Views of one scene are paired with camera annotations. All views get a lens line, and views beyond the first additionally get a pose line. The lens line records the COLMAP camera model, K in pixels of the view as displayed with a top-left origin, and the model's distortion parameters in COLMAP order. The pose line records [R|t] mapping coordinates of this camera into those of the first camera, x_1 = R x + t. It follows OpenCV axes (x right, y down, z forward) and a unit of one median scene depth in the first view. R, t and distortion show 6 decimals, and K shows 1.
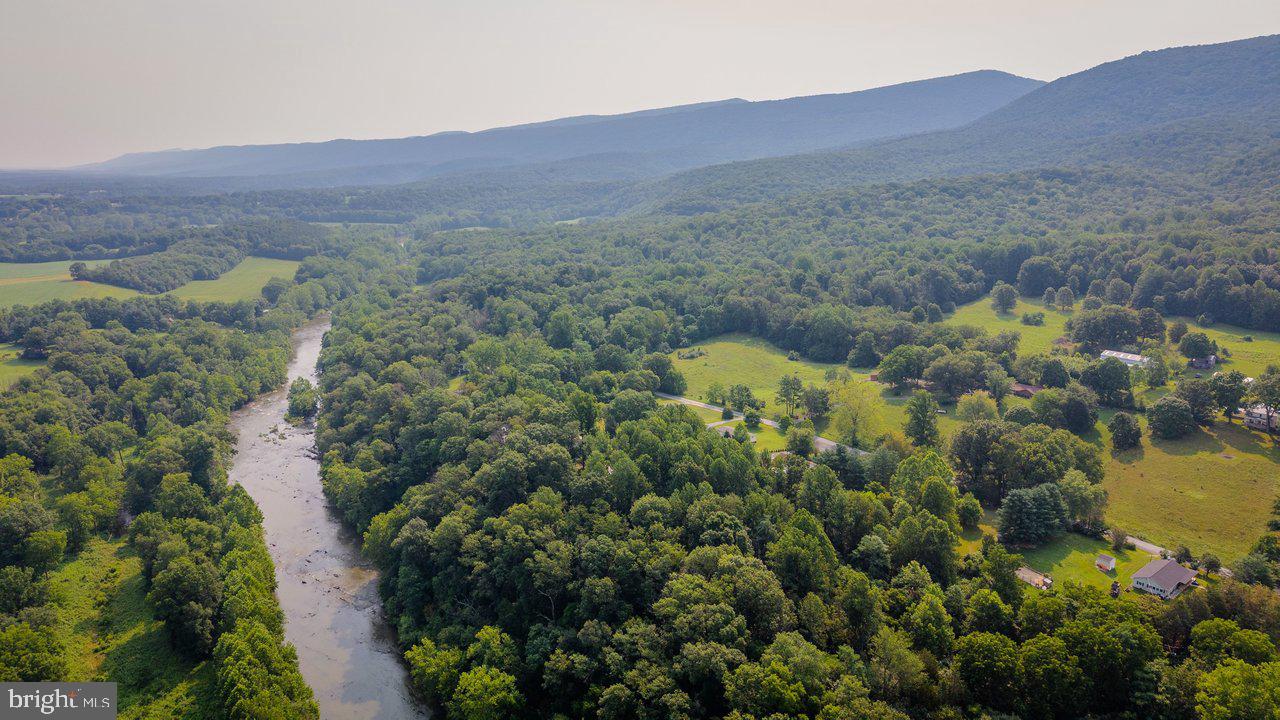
lens RADIAL K [[849.5, 0, 639.4], [0, 849.5, 363.9], [0, 0, 1]] dist [0.027635, -0.030954]
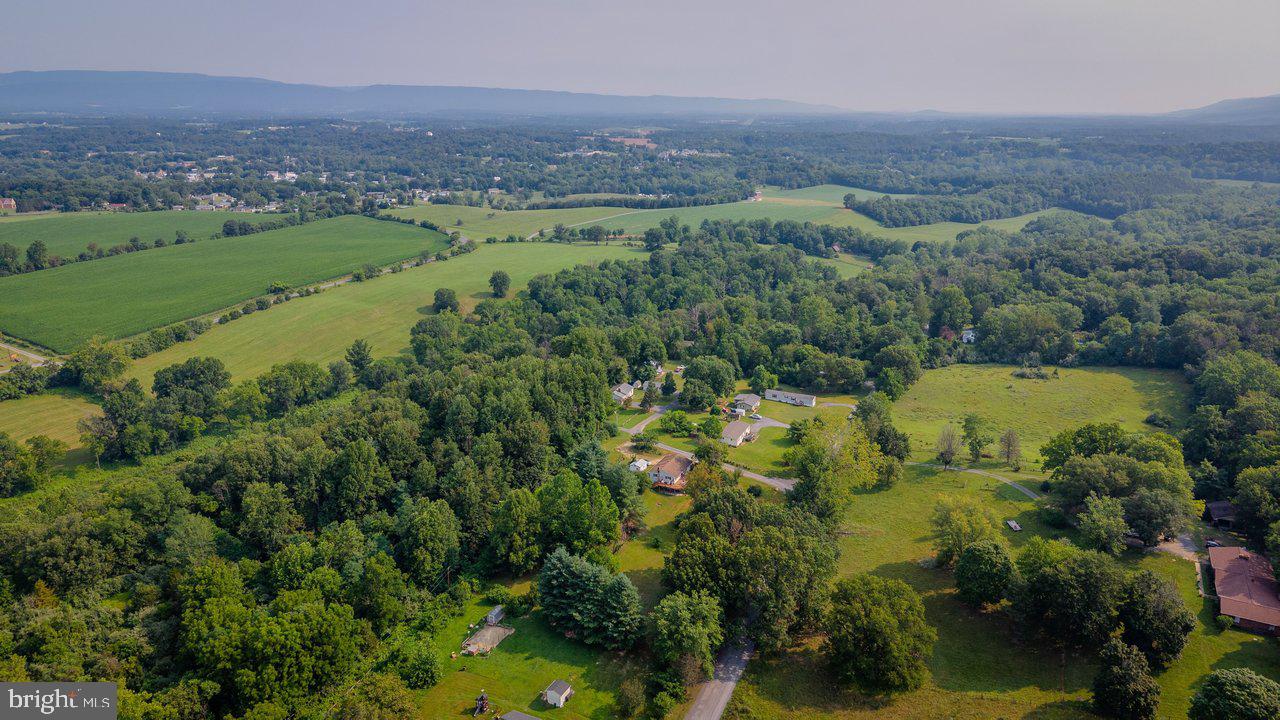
lens RADIAL K [[849.5, 0, 636.0], [0, 849.5, 362.2], [0, 0, 1]] dist [0.027635, -0.030954]
pose [[0.433690, 0.257390, -0.863518, 0.218338], [-0.207176, 0.961142, 0.182437, -0.033600], [0.876922, 0.099779, 0.470162, 0.137538]]
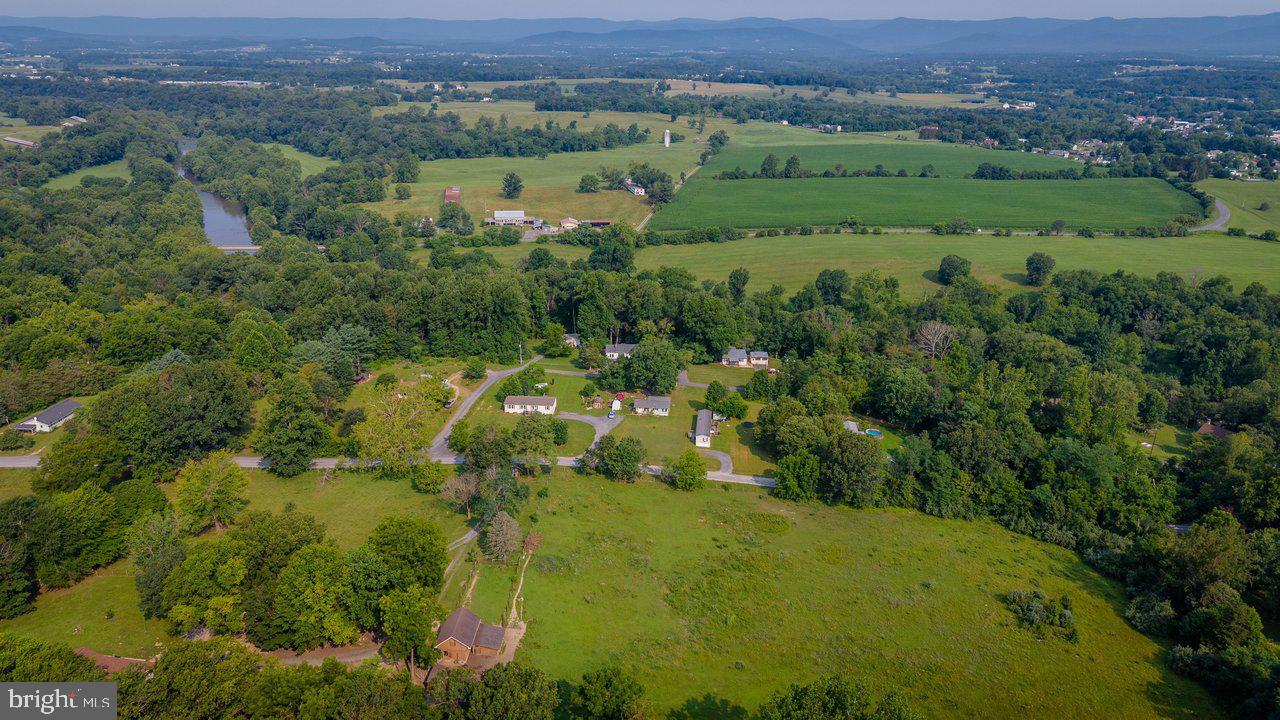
lens RADIAL K [[849.5, 0, 636.9], [0, 849.5, 370.5], [0, 0, 1]] dist [0.027635, -0.030954]
pose [[-0.699001, 0.250118, -0.669954, 0.153998], [-0.168442, 0.852896, 0.494161, -0.096628], [0.695000, 0.458268, -0.554045, 0.411963]]
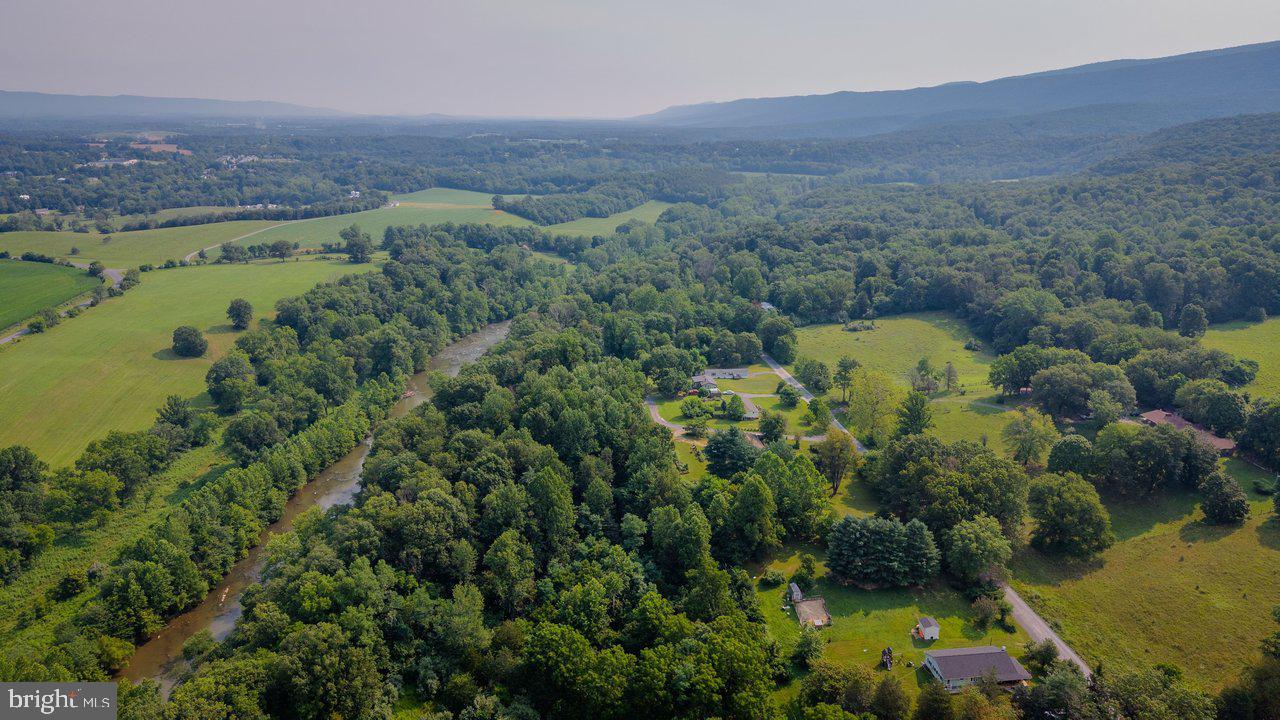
lens RADIAL K [[849.5, 0, 641.5], [0, 849.5, 360.0], [0, 0, 1]] dist [0.027635, -0.030954]
pose [[0.843584, 0.153059, -0.514722, 0.135695], [-0.128042, 0.988205, 0.084005, -0.009202], [0.521509, -0.004959, 0.853232, 0.036790]]
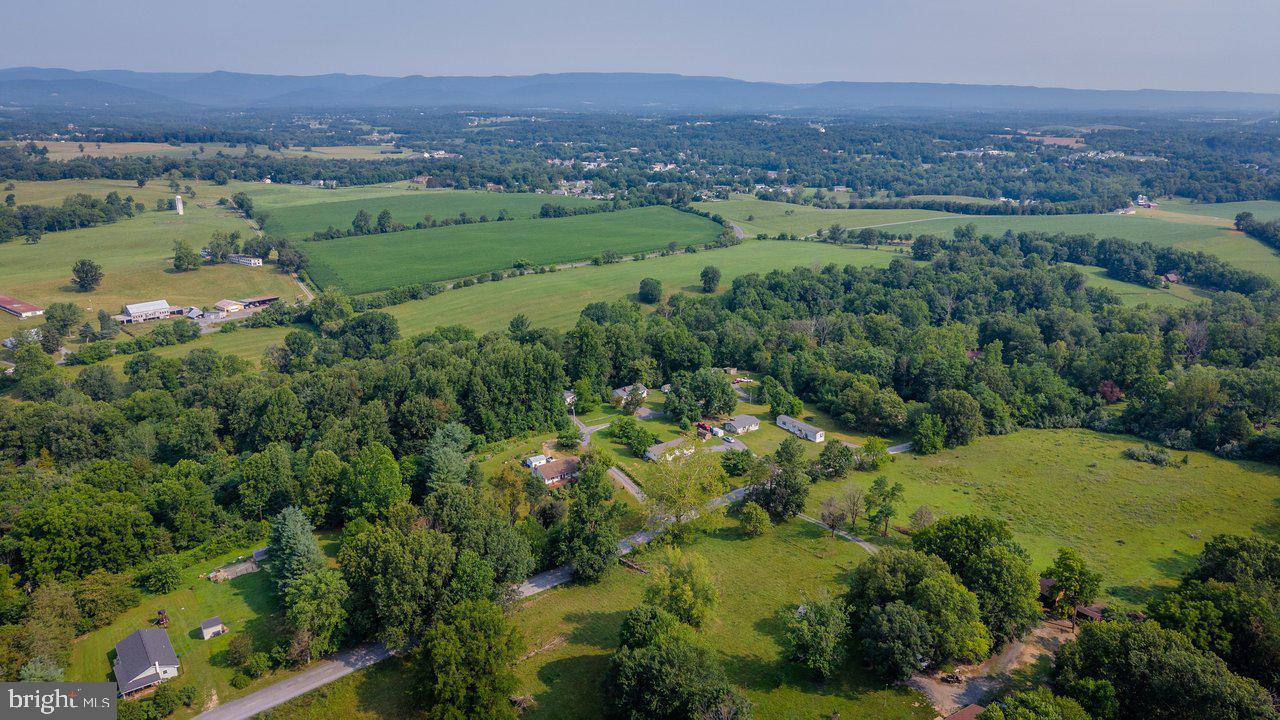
lens RADIAL K [[849.5, 0, 636.8], [0, 849.5, 369.5], [0, 0, 1]] dist [0.027635, -0.030954]
pose [[-0.051809, 0.296738, -0.953553, 0.236237], [-0.230297, 0.925549, 0.300536, -0.061145], [0.971740, 0.235171, 0.020386, 0.257301]]
